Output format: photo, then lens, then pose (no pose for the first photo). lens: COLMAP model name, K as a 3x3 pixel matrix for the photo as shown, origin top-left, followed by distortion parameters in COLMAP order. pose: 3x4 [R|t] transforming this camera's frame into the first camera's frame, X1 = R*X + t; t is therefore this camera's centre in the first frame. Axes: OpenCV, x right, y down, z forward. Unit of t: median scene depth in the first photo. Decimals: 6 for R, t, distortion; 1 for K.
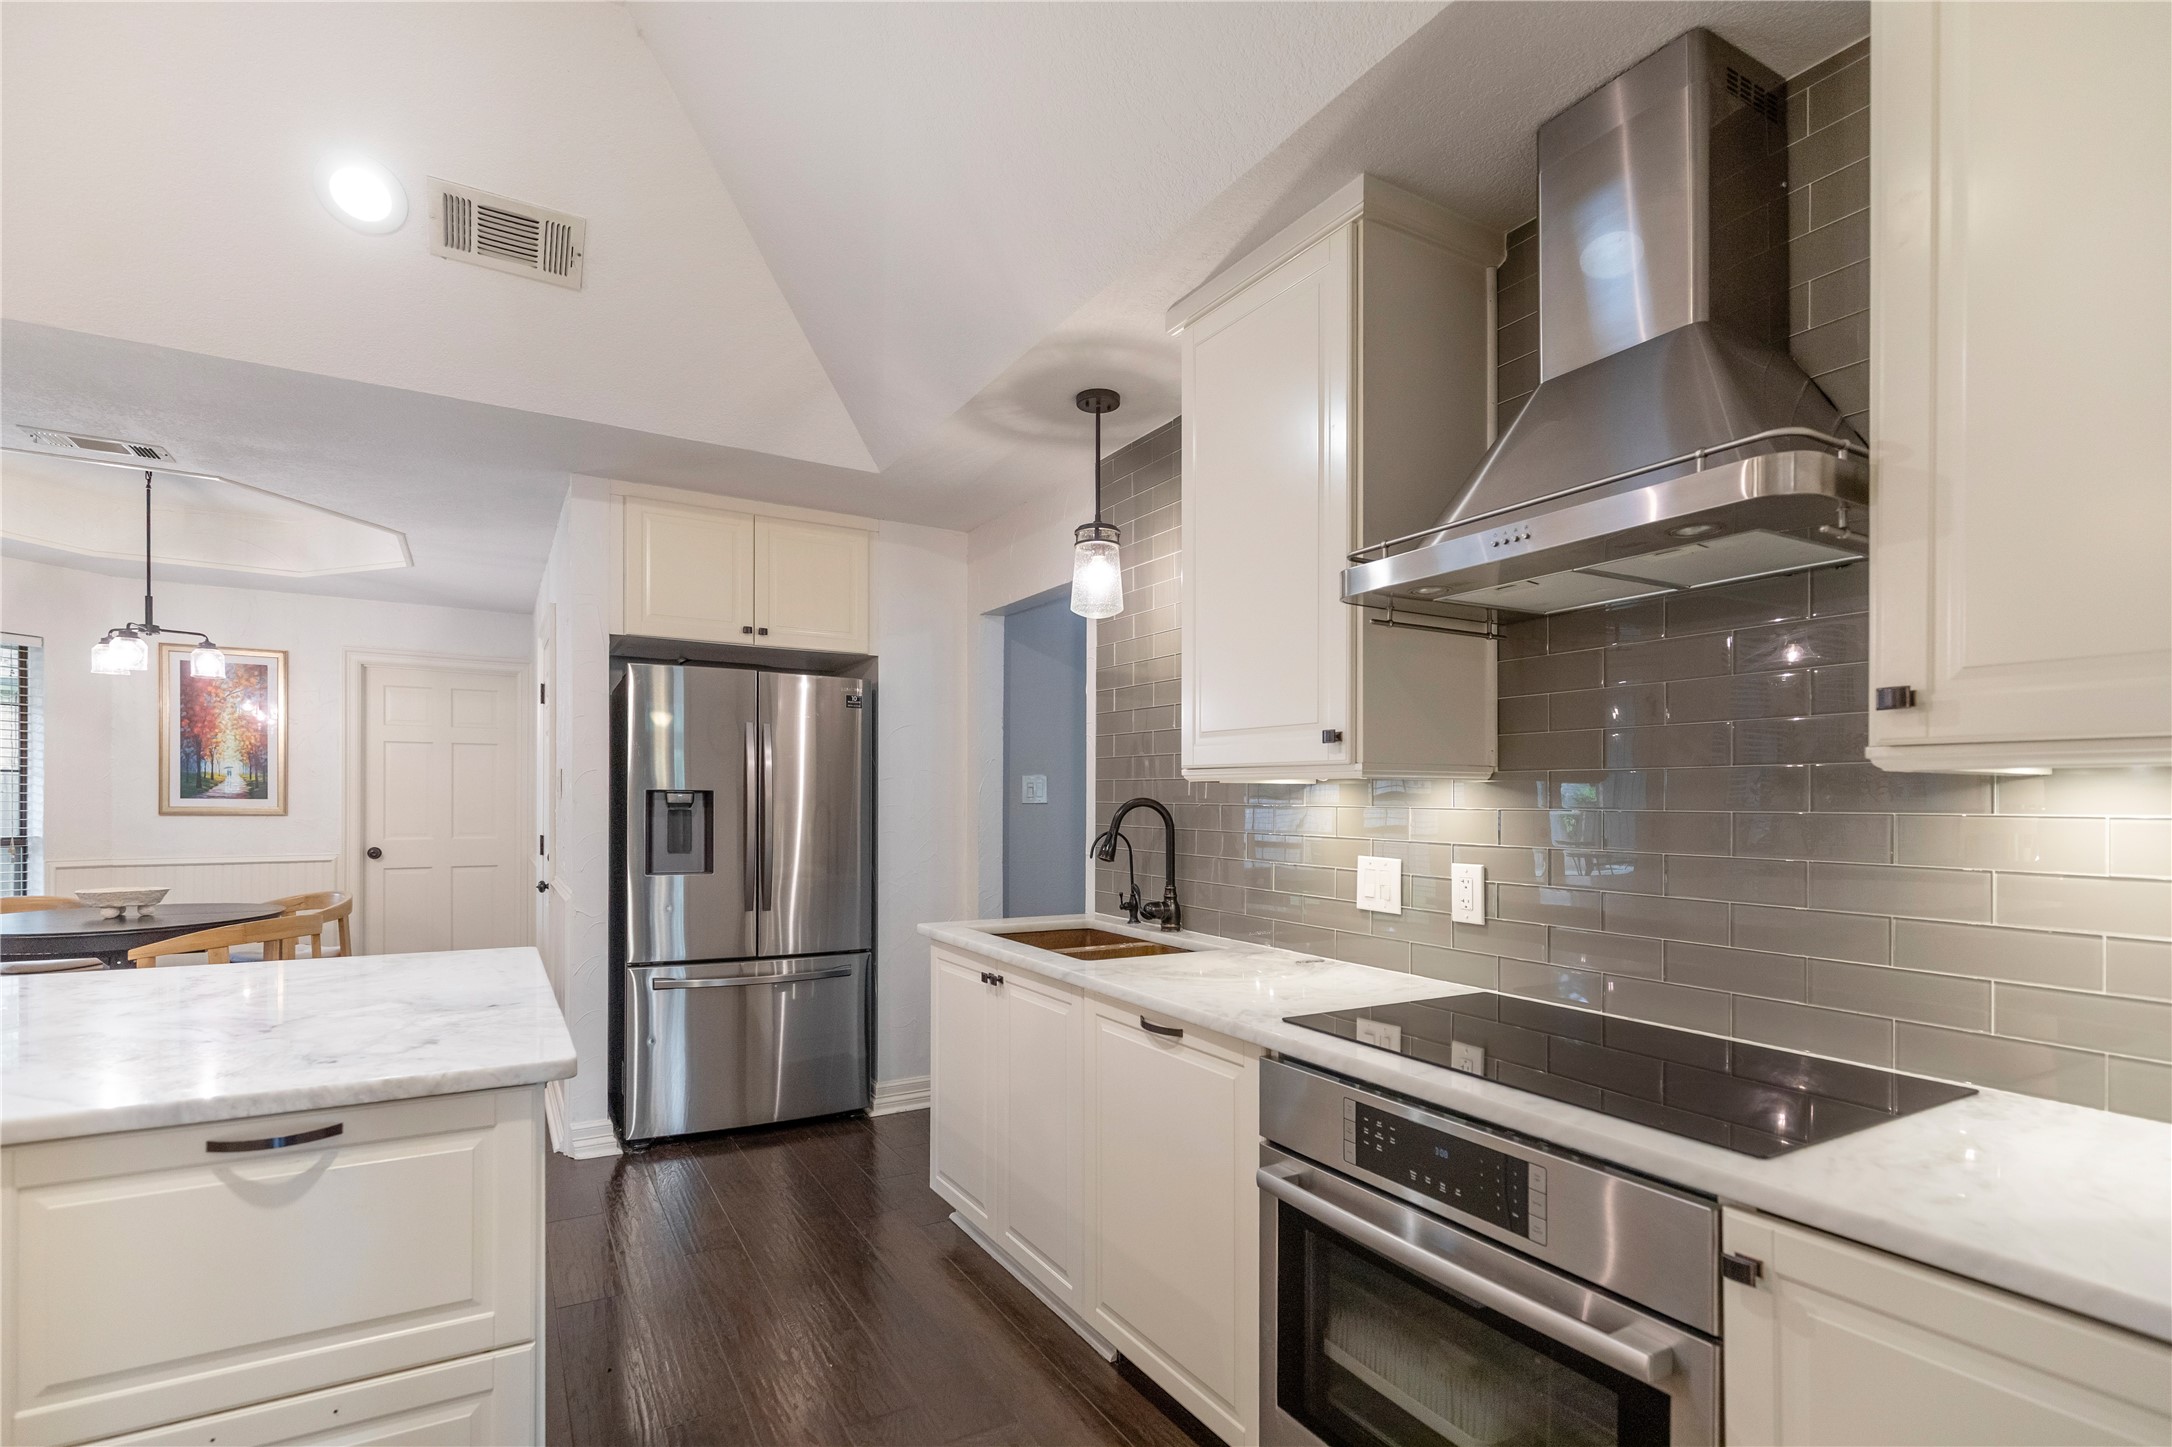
lens RADIAL K [[1027.6, 0, 1064.9], [0, 1027.6, 809.0], [0, 0, 1]] dist [0.003866, 0.000049]
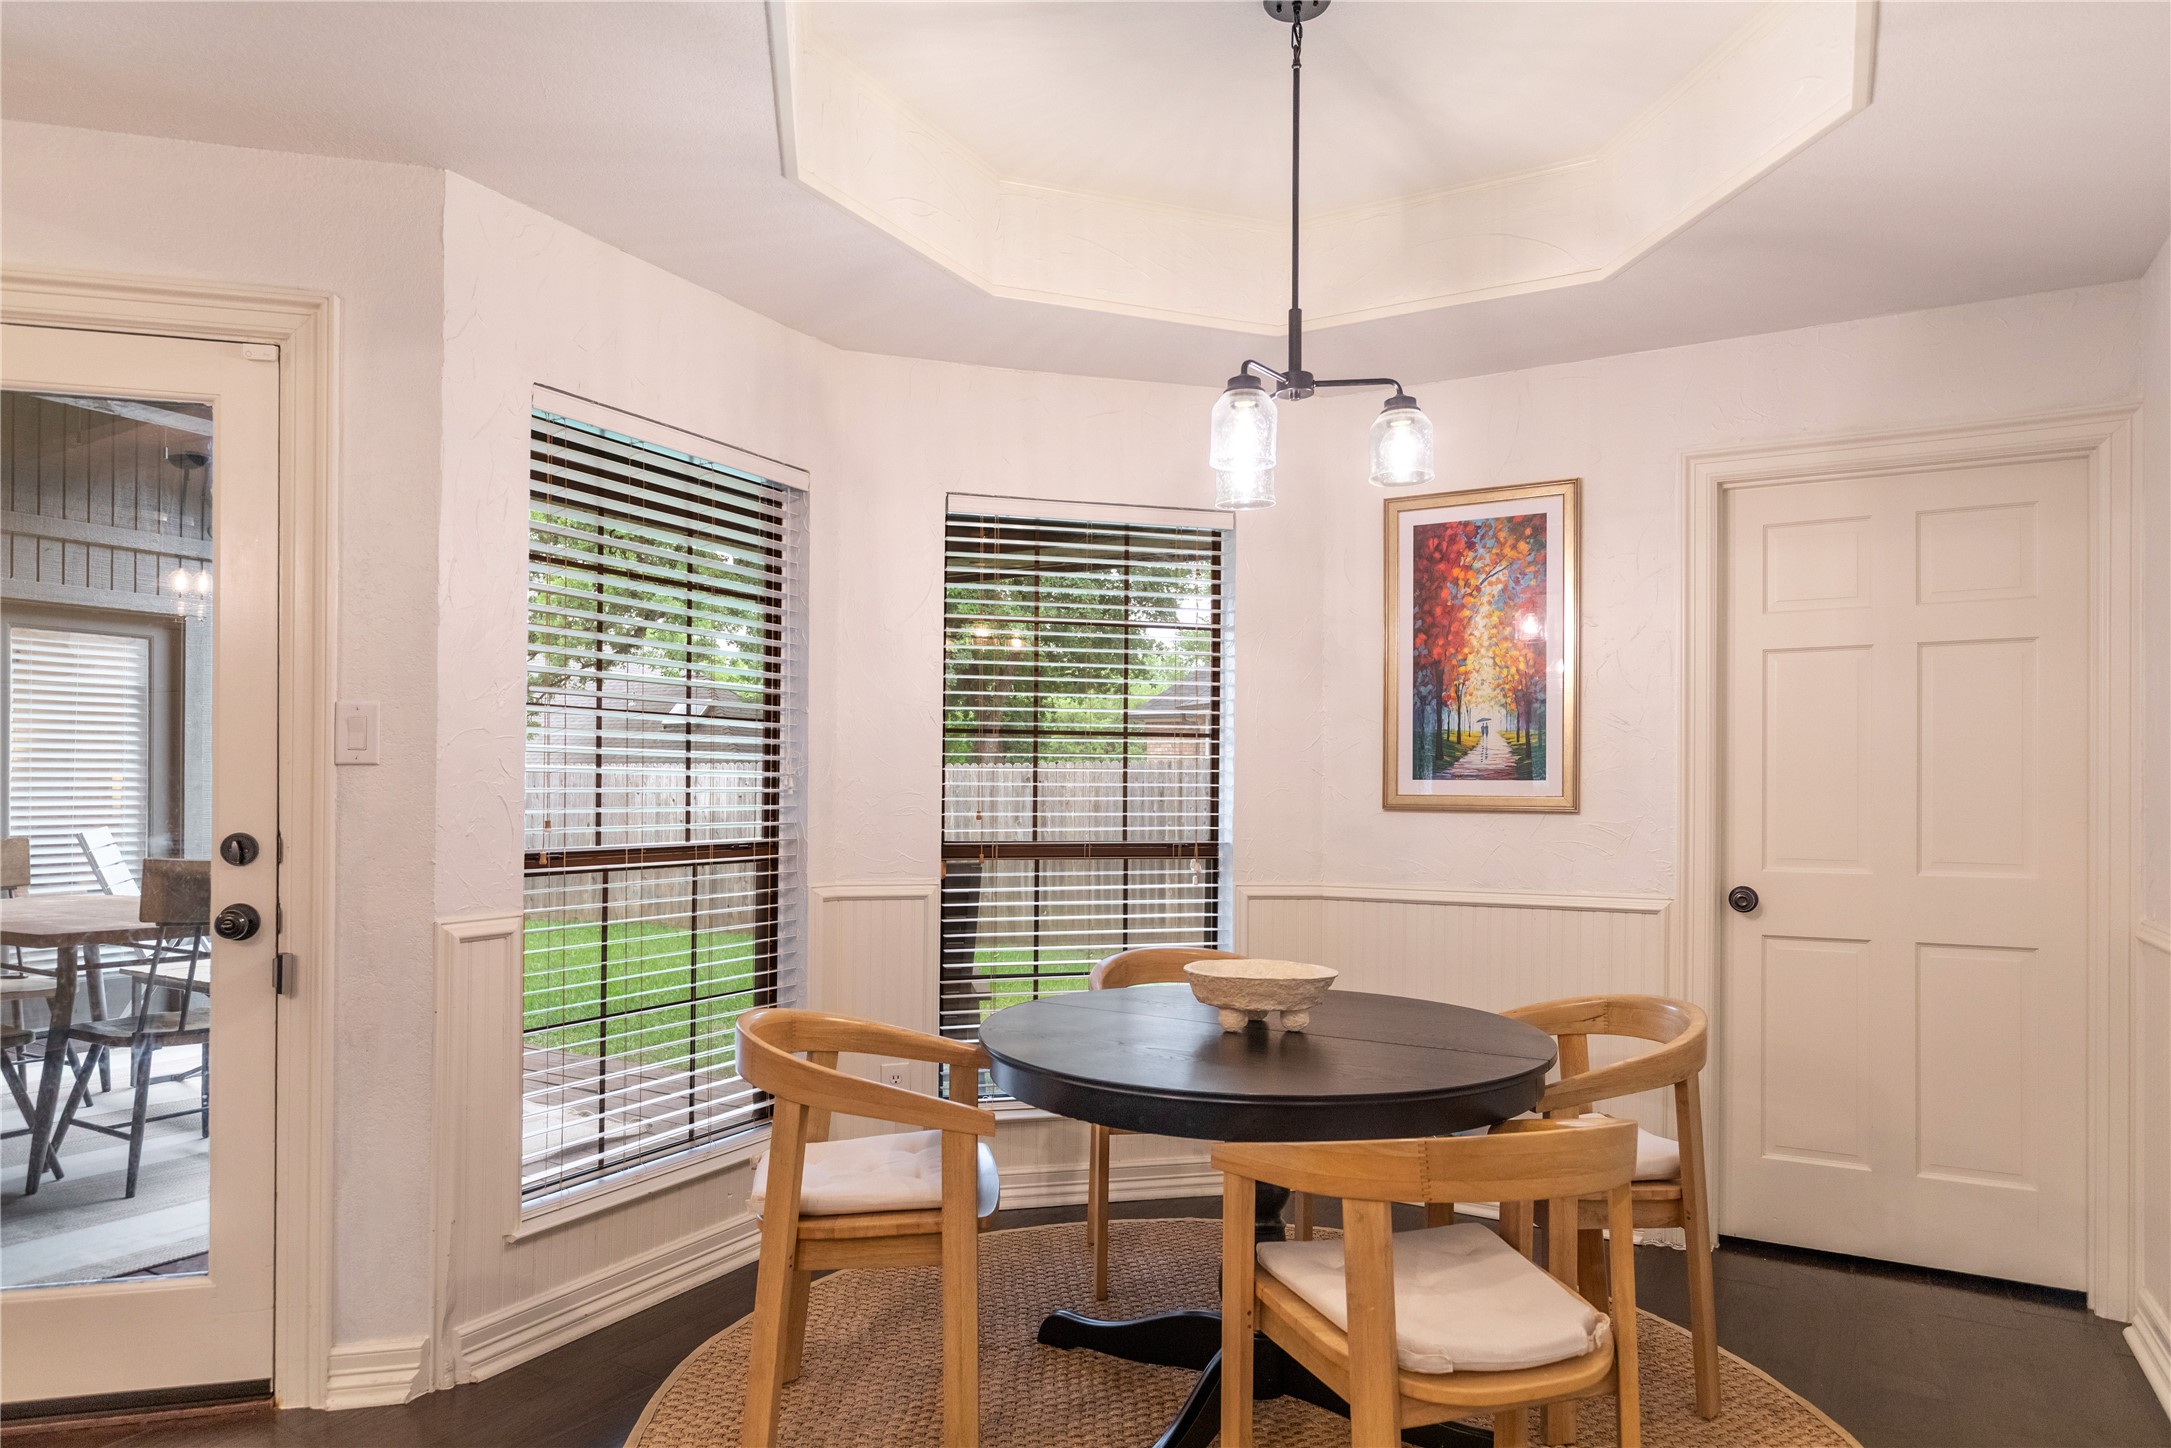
lens RADIAL K [[1353.2, 0, 1065.3], [0, 1353.2, 782.4], [0, 0, 1]] dist [0.002100, 0.000169]
pose [[0.516386, -0.006898, -0.856328, -0.337599], [-0.009877, 0.999853, -0.014010, 0.003209], [0.856299, 0.015692, 0.516242, 0.469509]]
